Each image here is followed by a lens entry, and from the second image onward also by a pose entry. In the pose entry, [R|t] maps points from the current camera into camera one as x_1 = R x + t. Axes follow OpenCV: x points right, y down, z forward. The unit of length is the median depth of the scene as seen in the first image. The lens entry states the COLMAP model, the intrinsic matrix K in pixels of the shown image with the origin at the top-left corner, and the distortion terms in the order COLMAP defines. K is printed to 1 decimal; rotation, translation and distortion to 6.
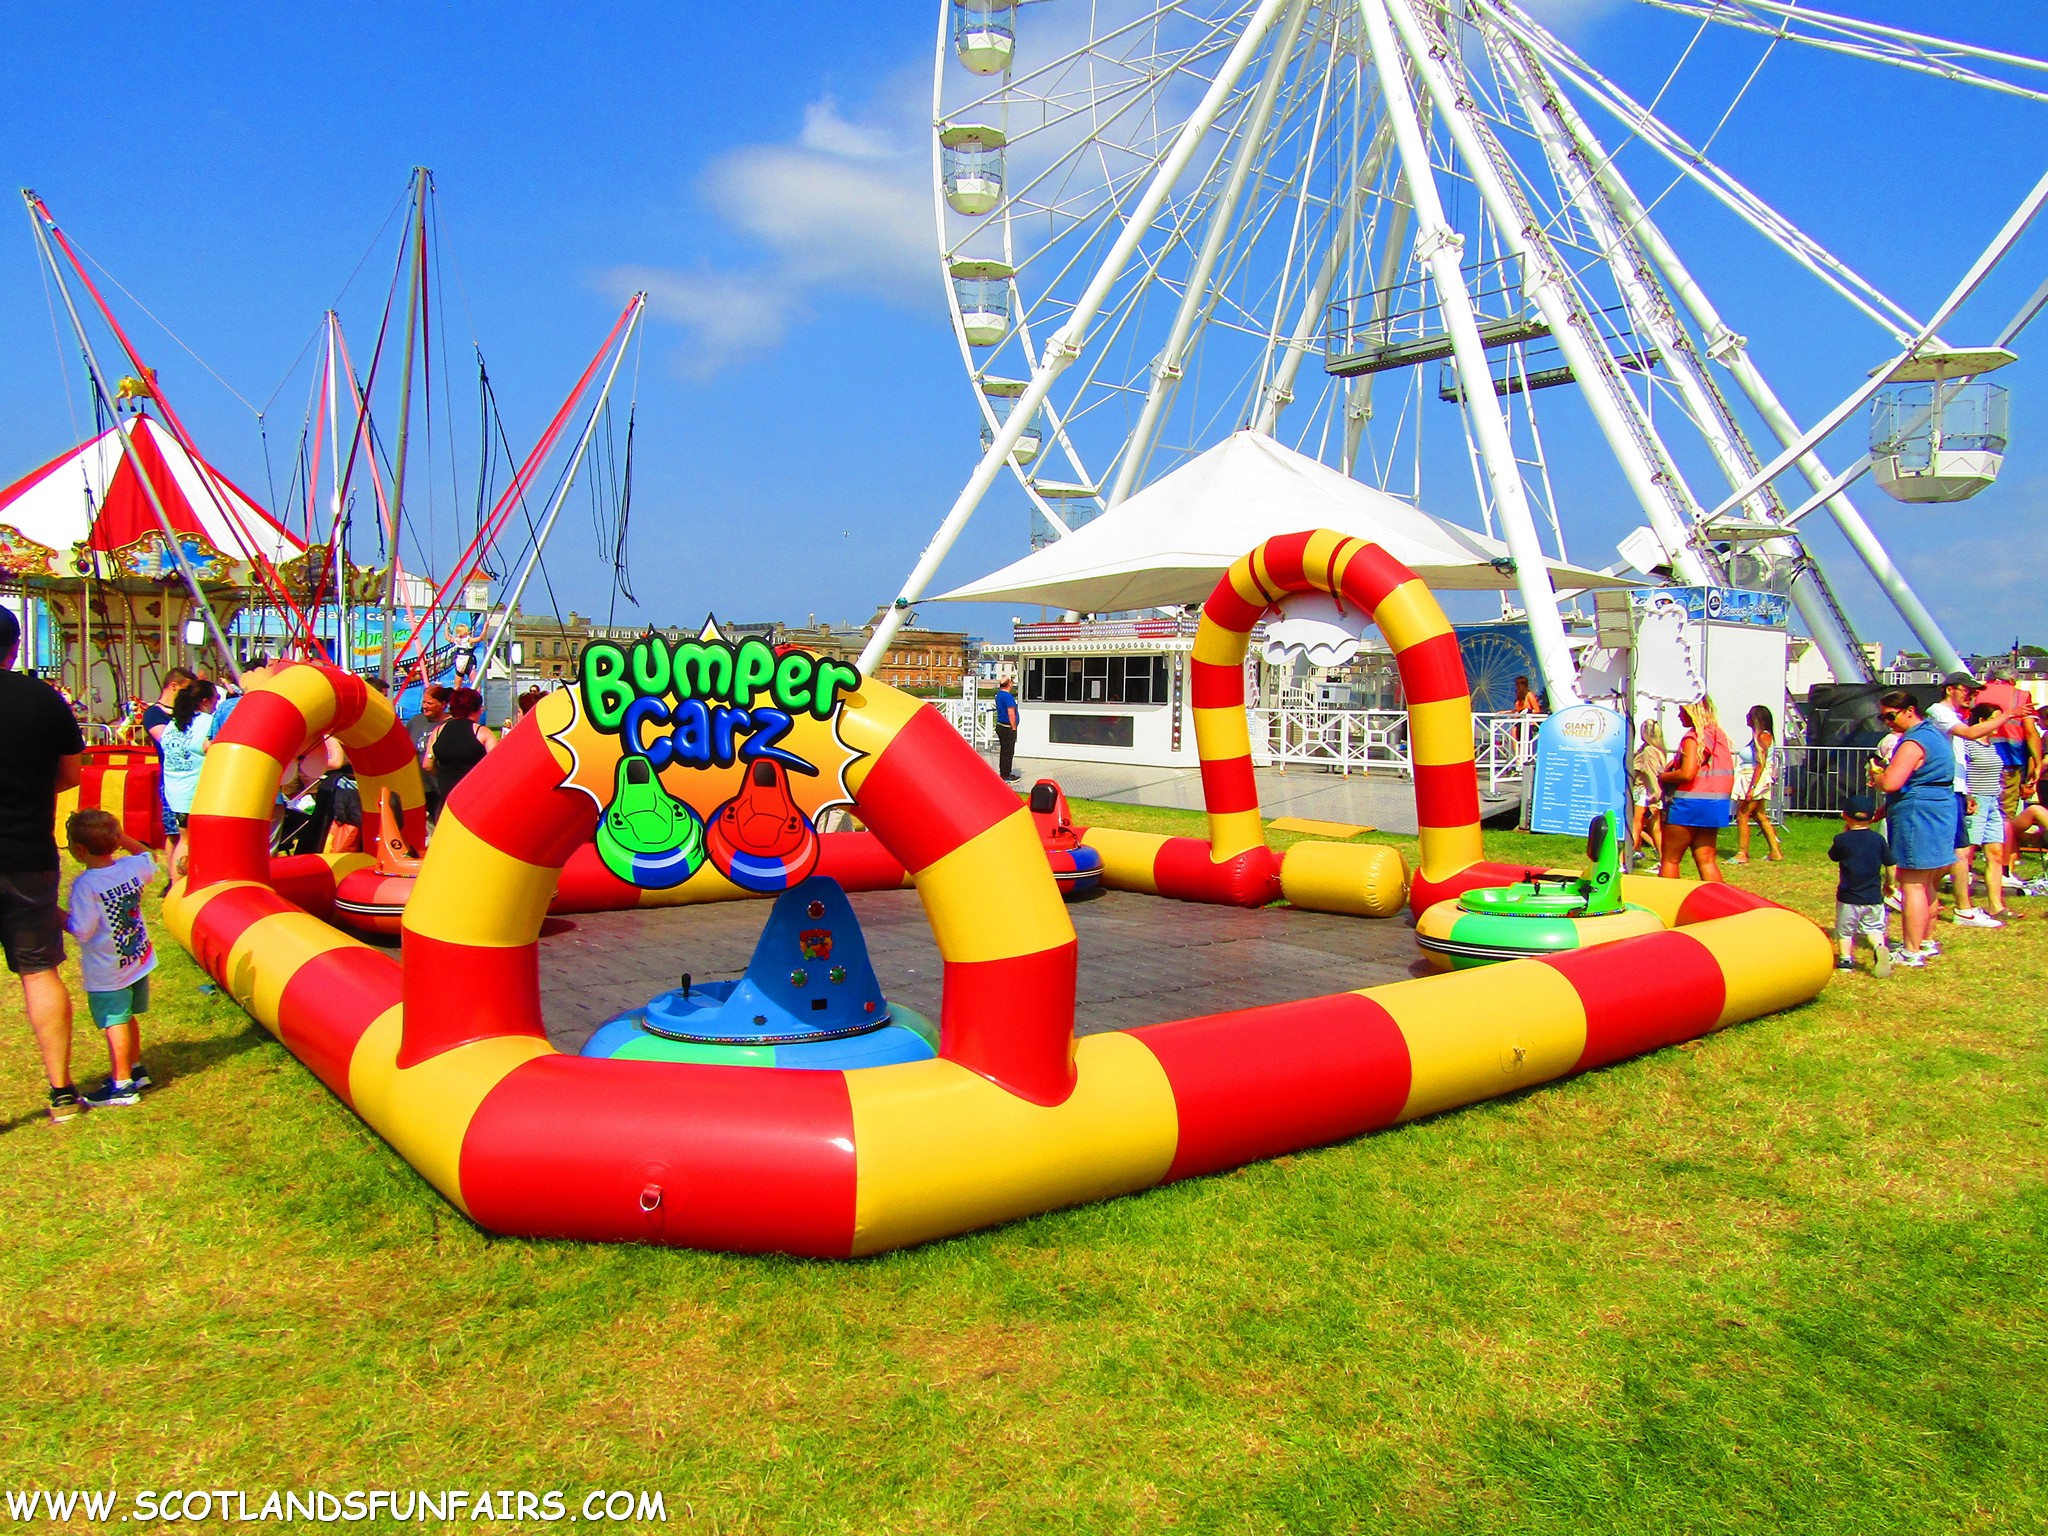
lens RADIAL K [[1462.1, 0, 1024.0], [0, 1462.1, 768.0], [0, 0, 1]] dist [-0.008748, -0.000433]
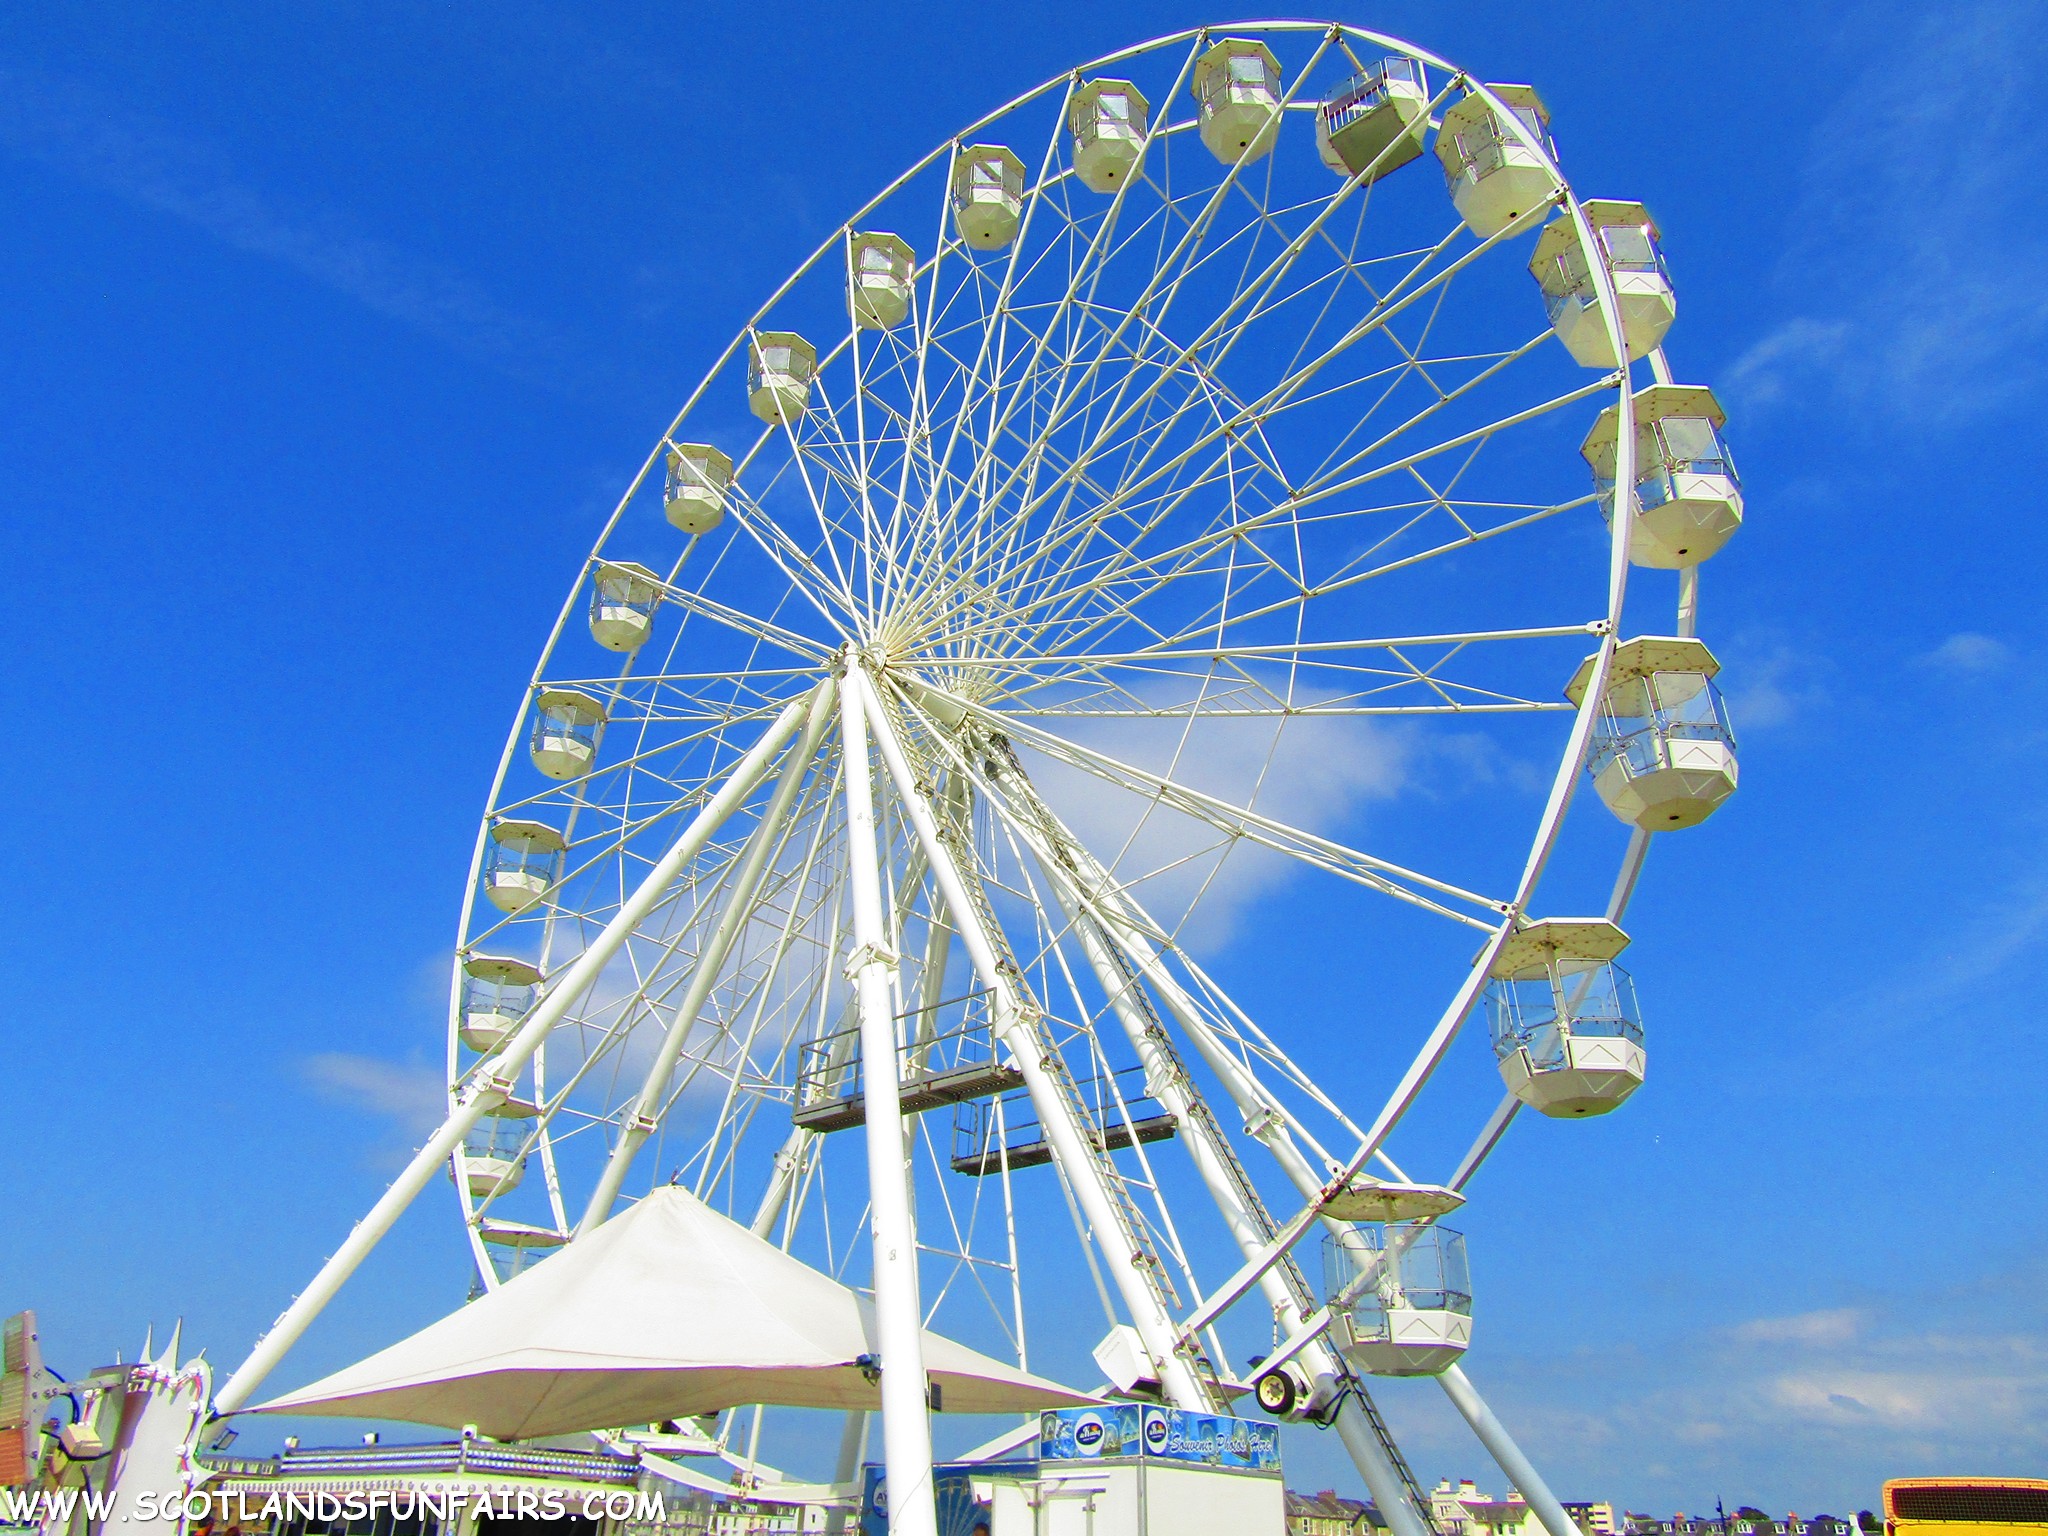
lens RADIAL K [[1462.1, 0, 1024.0], [0, 1462.1, 768.0], [0, 0, 1]] dist [-0.008748, -0.000433]
pose [[0.983416, 0.094263, 0.154941, 0.266089], [-0.000227, 0.854955, -0.518702, -0.021685], [-0.181362, 0.510065, 0.840798, 0.258096]]
